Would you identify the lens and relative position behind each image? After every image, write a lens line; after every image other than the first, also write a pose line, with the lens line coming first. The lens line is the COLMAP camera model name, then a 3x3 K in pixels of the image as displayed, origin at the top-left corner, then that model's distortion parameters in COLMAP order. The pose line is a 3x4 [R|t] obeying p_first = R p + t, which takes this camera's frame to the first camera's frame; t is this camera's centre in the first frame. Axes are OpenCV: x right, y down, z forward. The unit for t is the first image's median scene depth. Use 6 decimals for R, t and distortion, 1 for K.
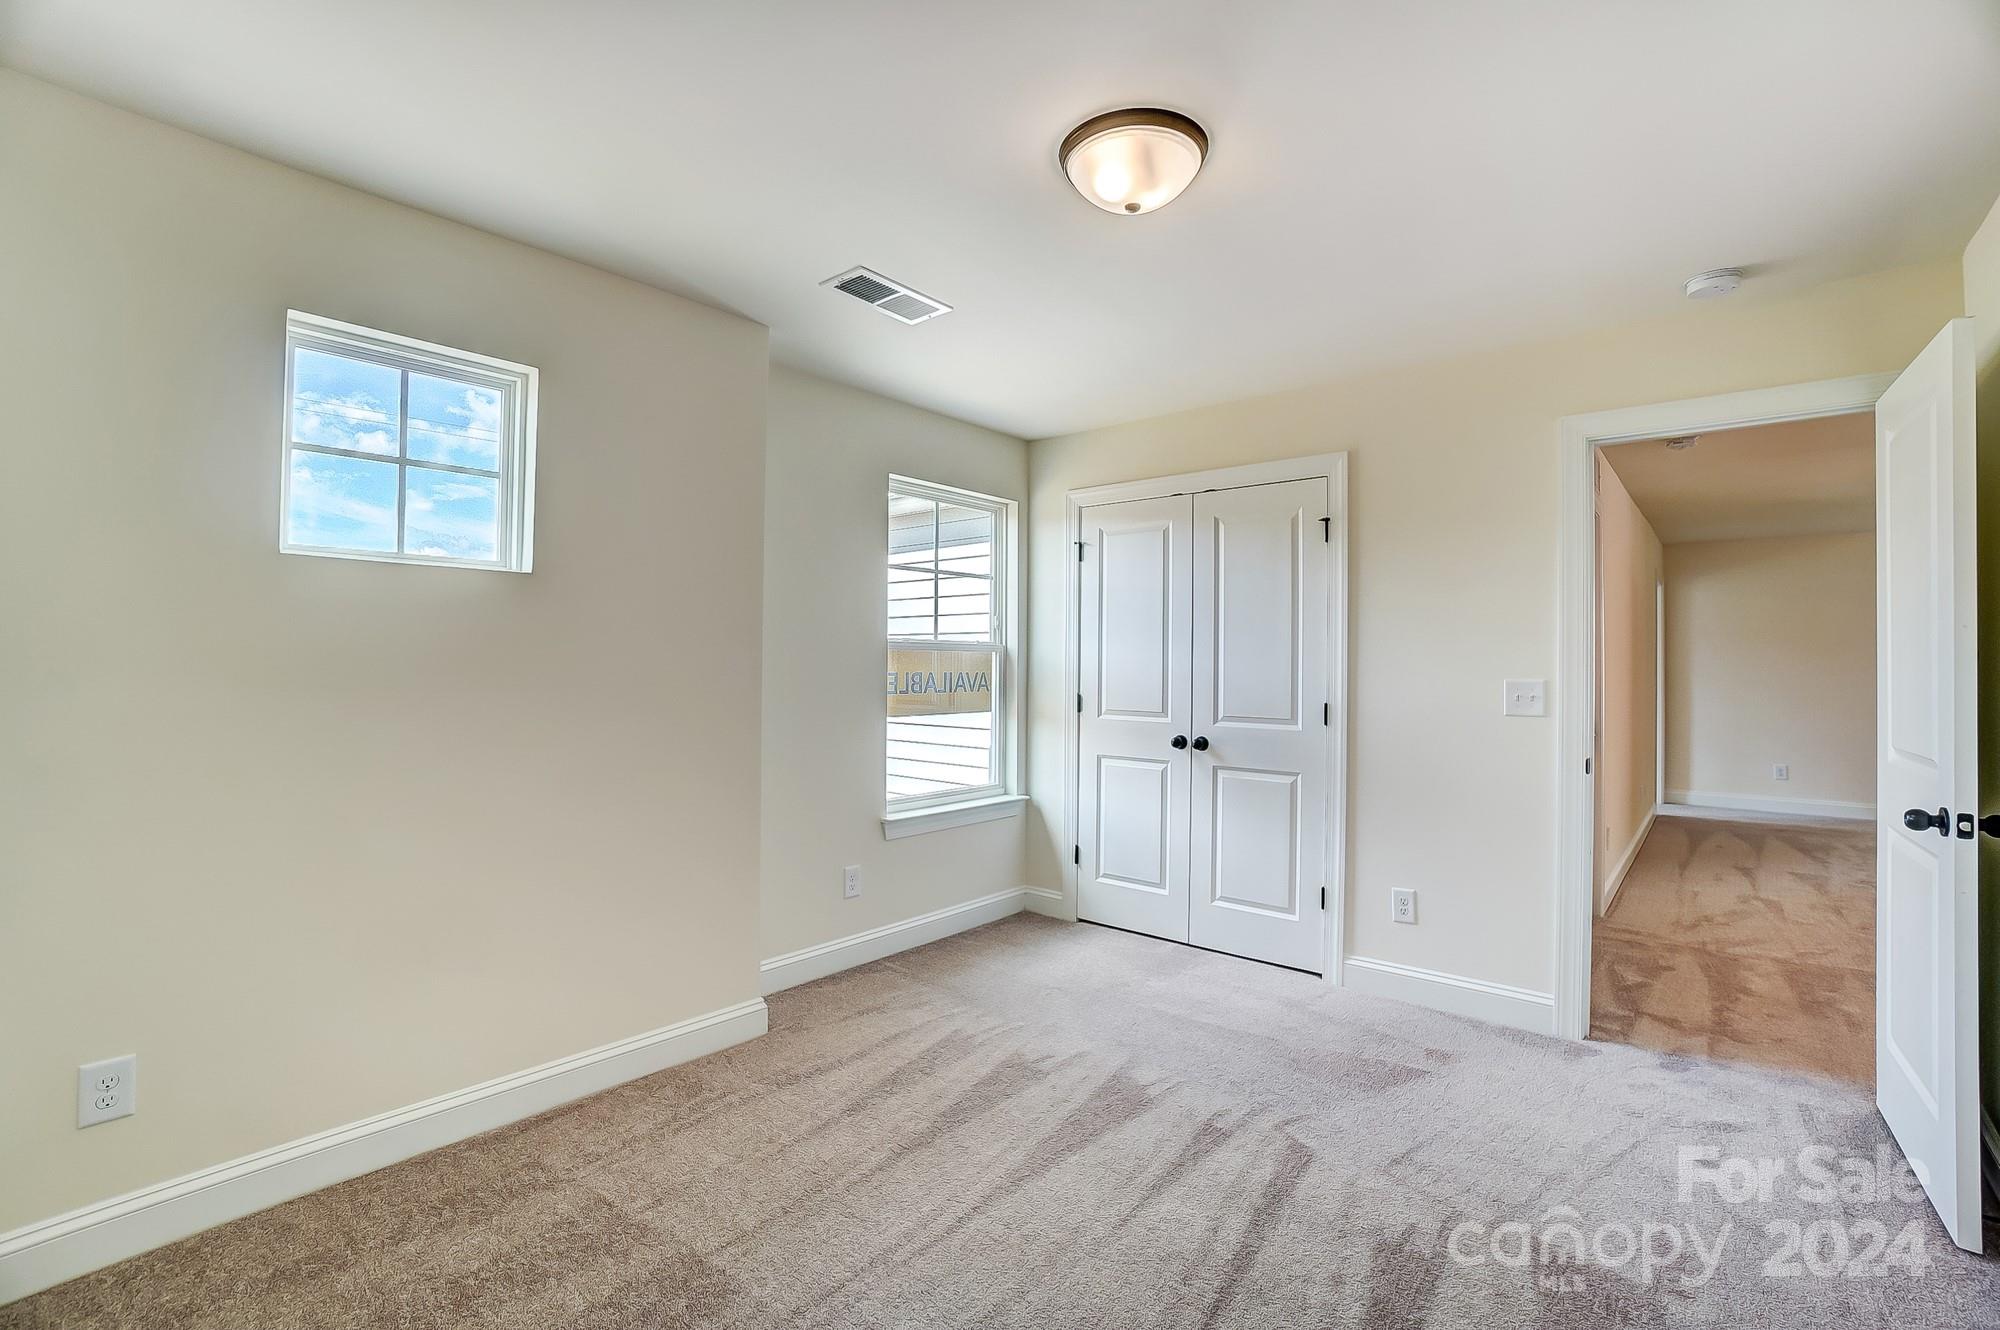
lens RADIAL K [[870.3, 0, 1000.0], [0, 870.3, 665.0], [0, 0, 1]] dist [-0.059598, 0.017520]
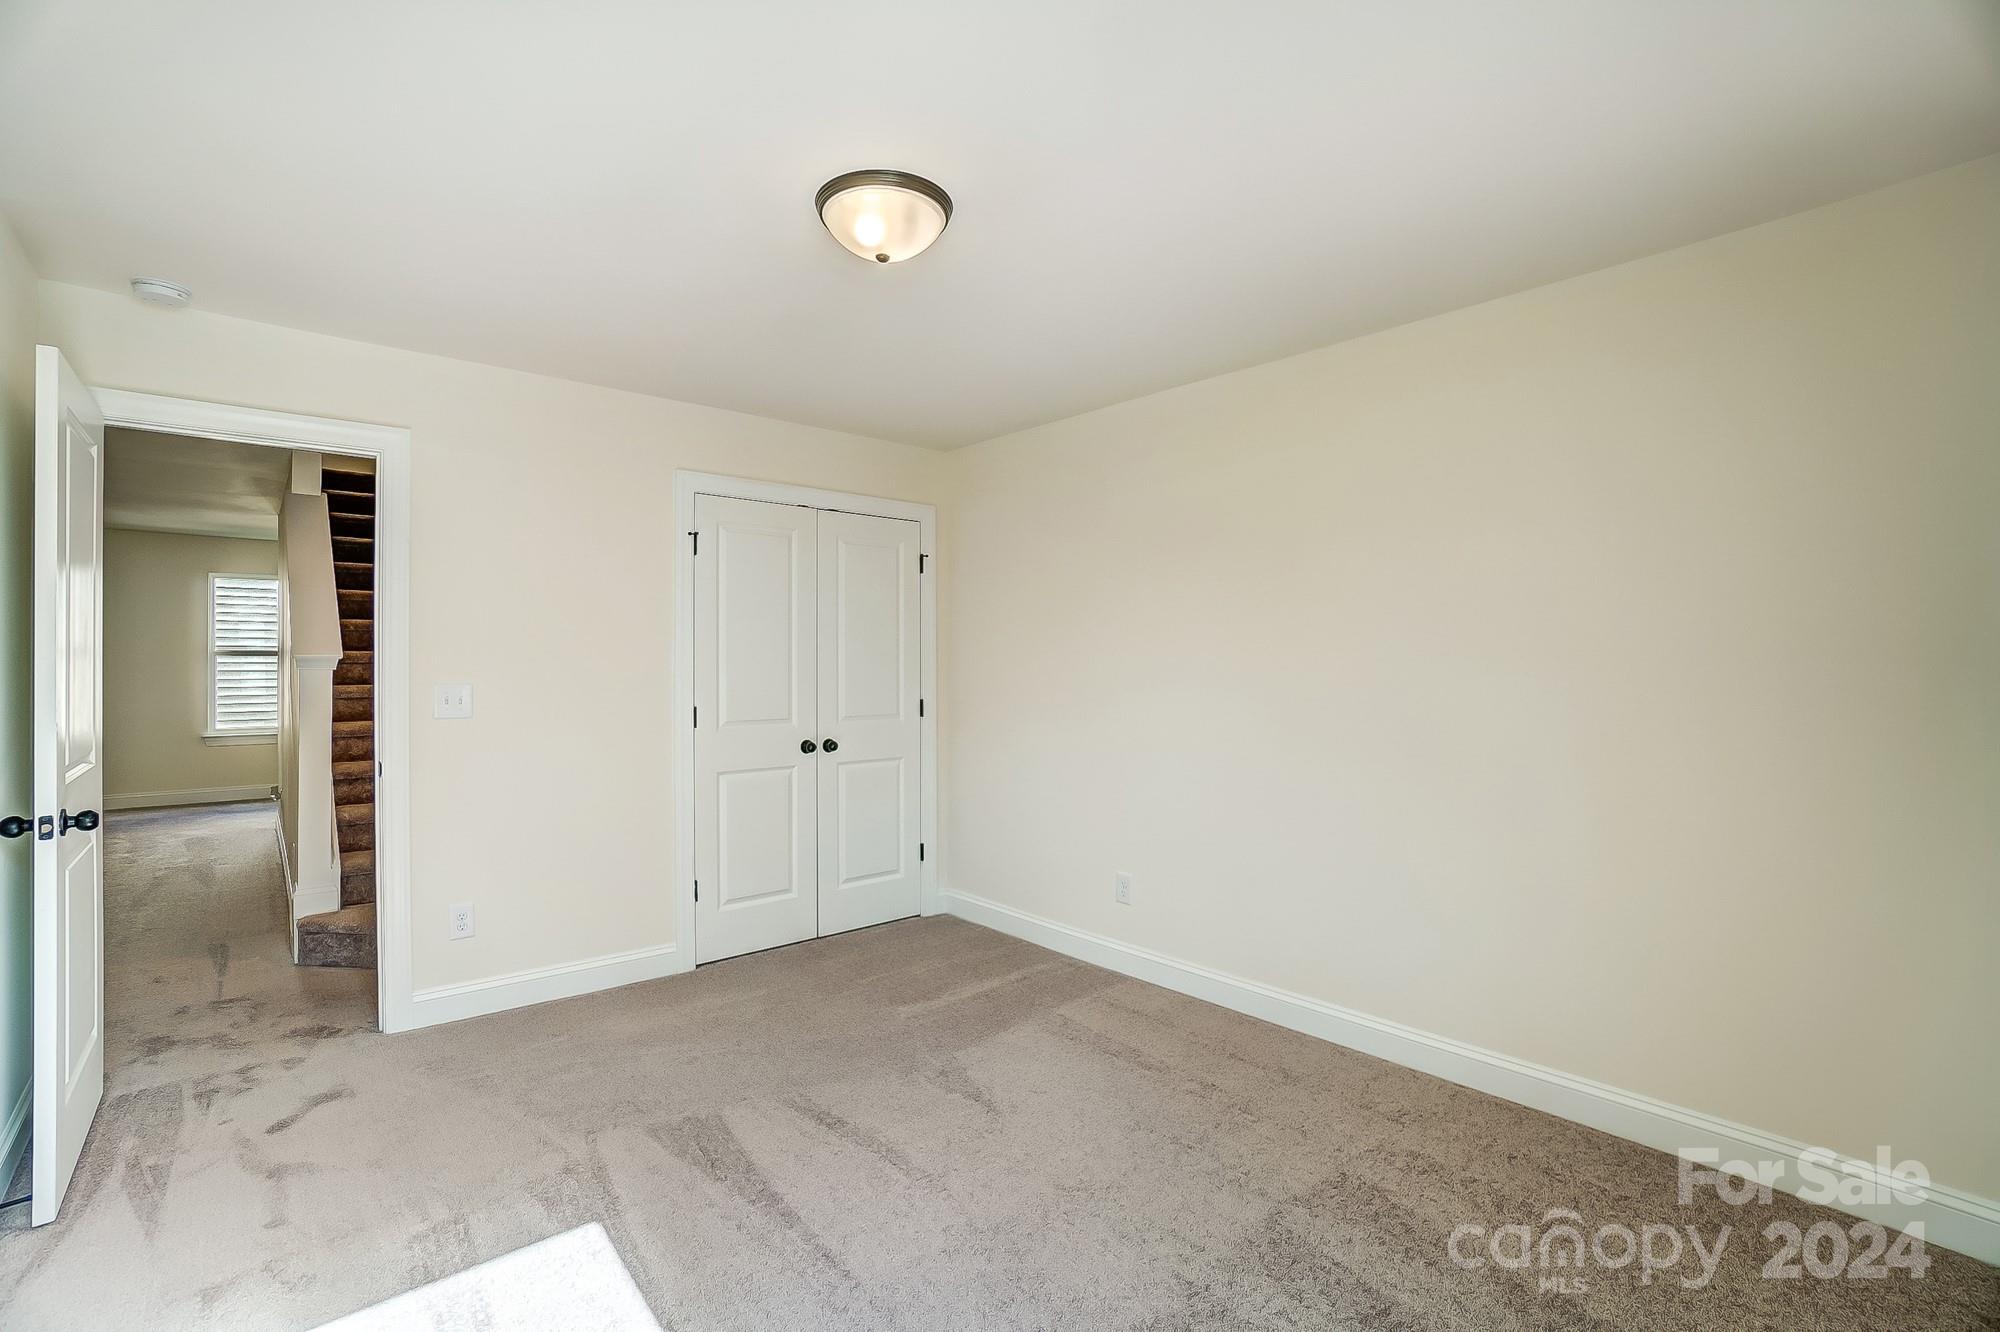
lens RADIAL K [[870.3, 0, 1000.0], [0, 870.3, 666.0], [0, 0, 1]] dist [-0.059598, 0.017520]
pose [[0.153903, -0.000956, 0.988085, -0.785175], [0.016367, 0.999865, -0.001582, -0.000110], [-0.987950, 0.016415, 0.153898, 0.618998]]
